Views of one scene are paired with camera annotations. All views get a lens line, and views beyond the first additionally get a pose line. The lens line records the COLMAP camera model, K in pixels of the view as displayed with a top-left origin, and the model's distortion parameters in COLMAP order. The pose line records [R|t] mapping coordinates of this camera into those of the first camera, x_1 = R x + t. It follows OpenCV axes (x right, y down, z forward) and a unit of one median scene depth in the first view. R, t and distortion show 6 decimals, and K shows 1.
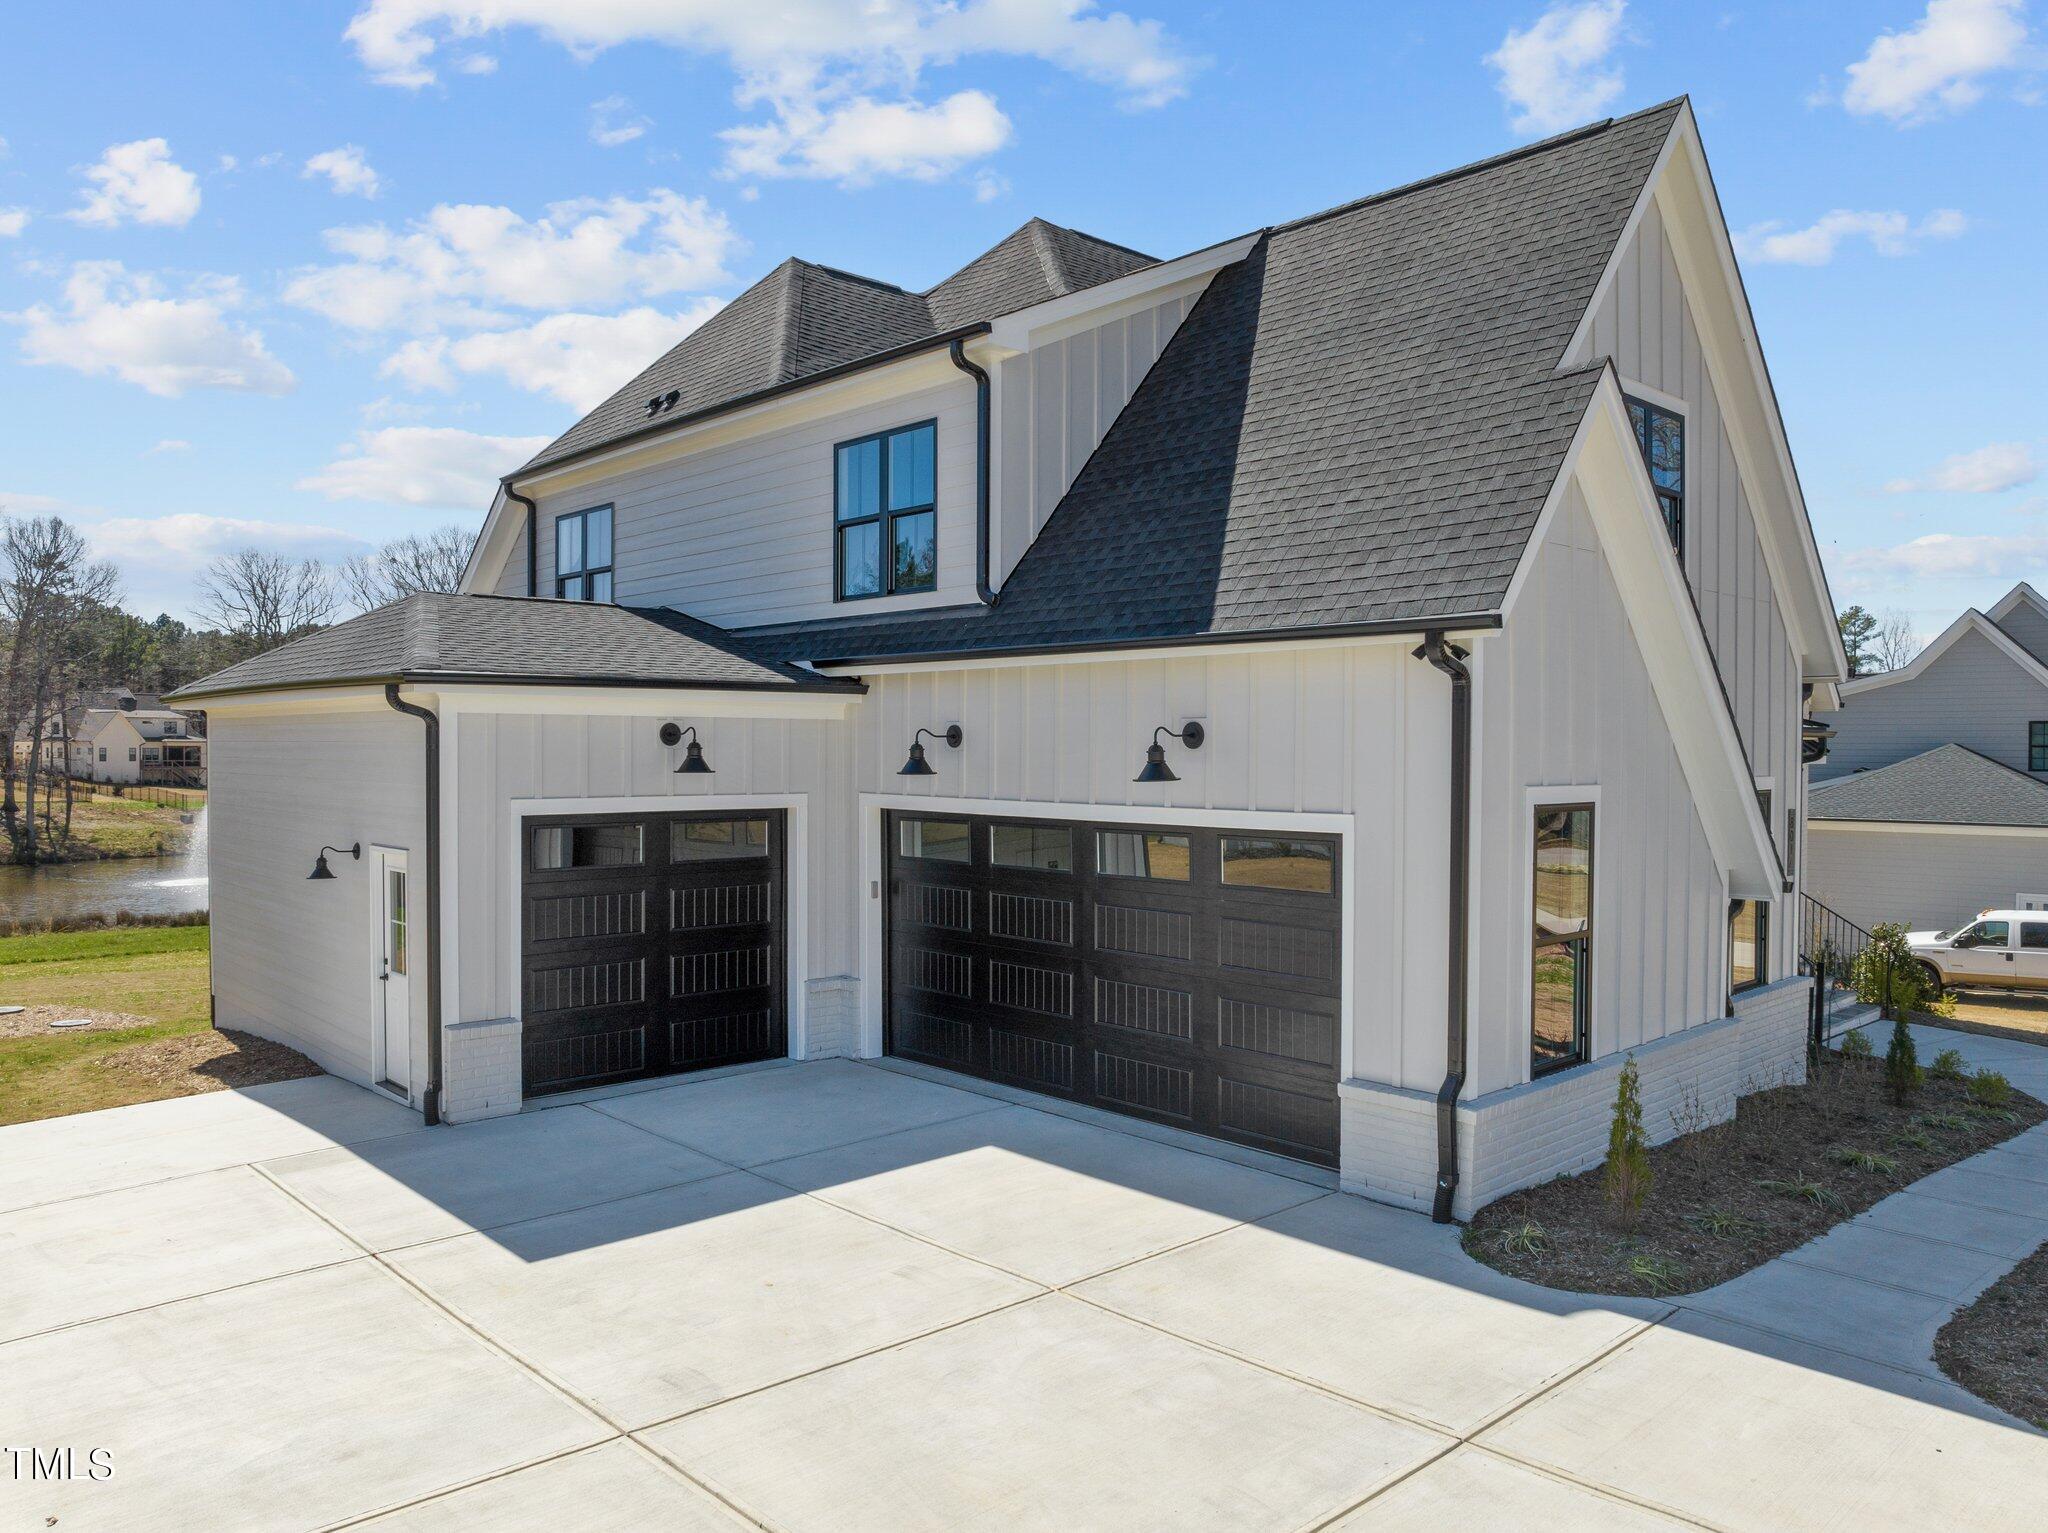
lens RADIAL K [[1439.9, 0, 1024.0], [0, 1439.9, 766.5], [0, 0, 1]] dist [-0.006918, -0.000263]
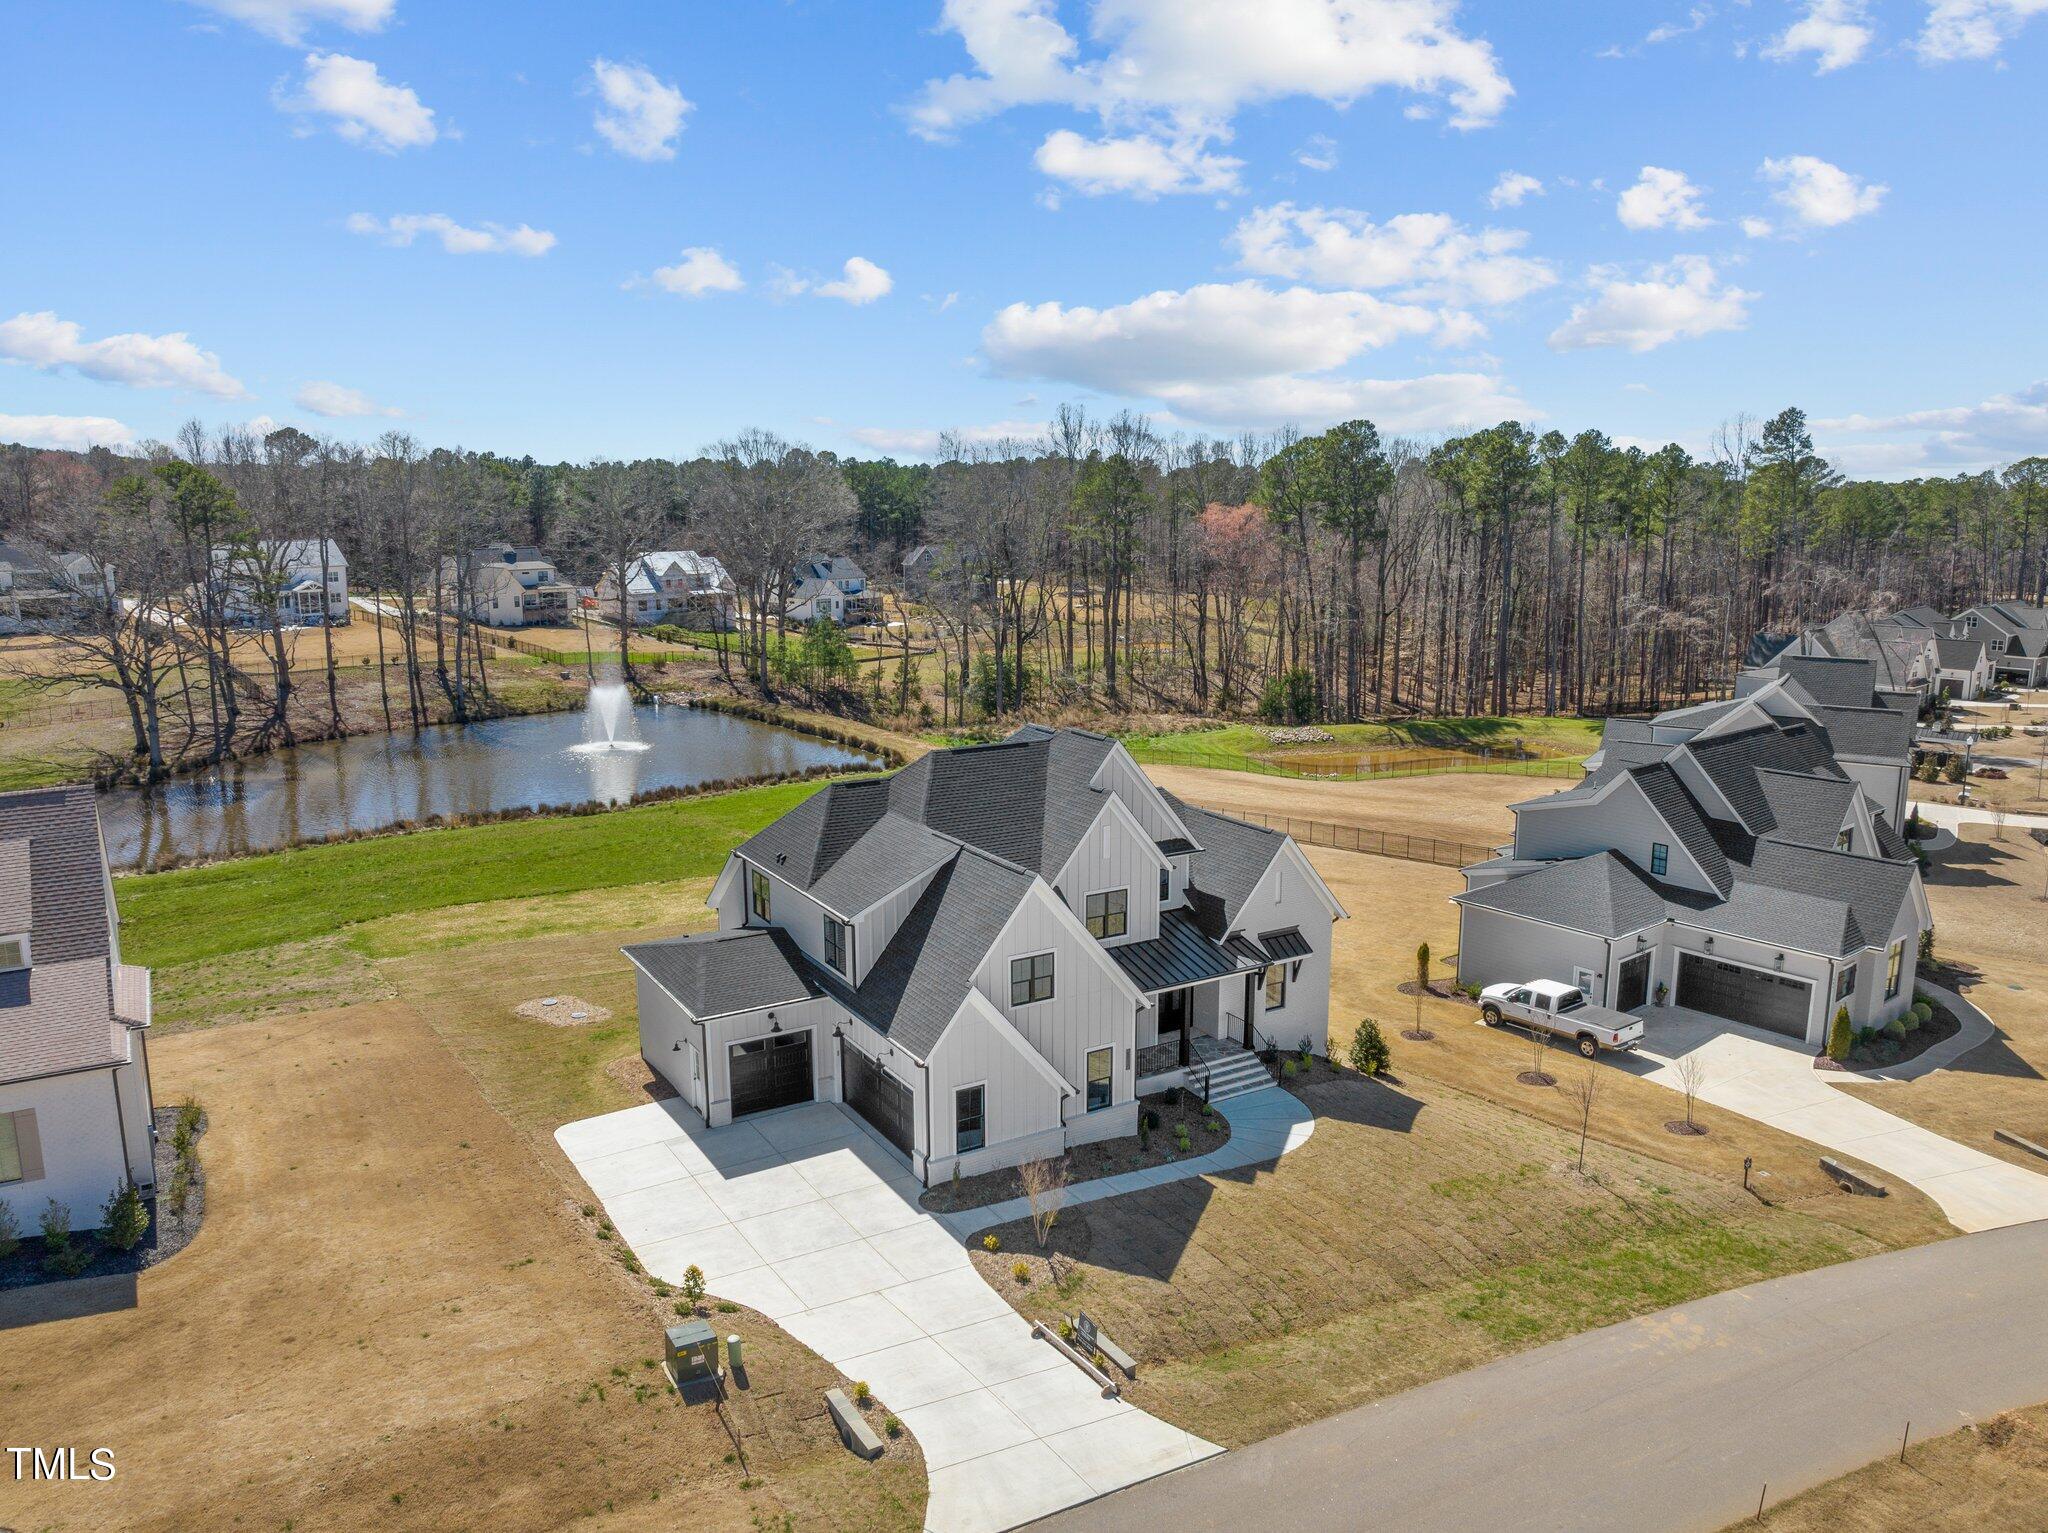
lens RADIAL K [[1423.5, 0, 1024.0], [0, 1423.5, 766.5], [0, 0, 1]] dist [-0.001543, 0.000476]
pose [[0.979364, 0.034393, -0.199156, 0.905591], [0.000171, 0.985272, 0.170992, -1.079759], [0.202104, -0.167497, 0.964935, -1.851840]]
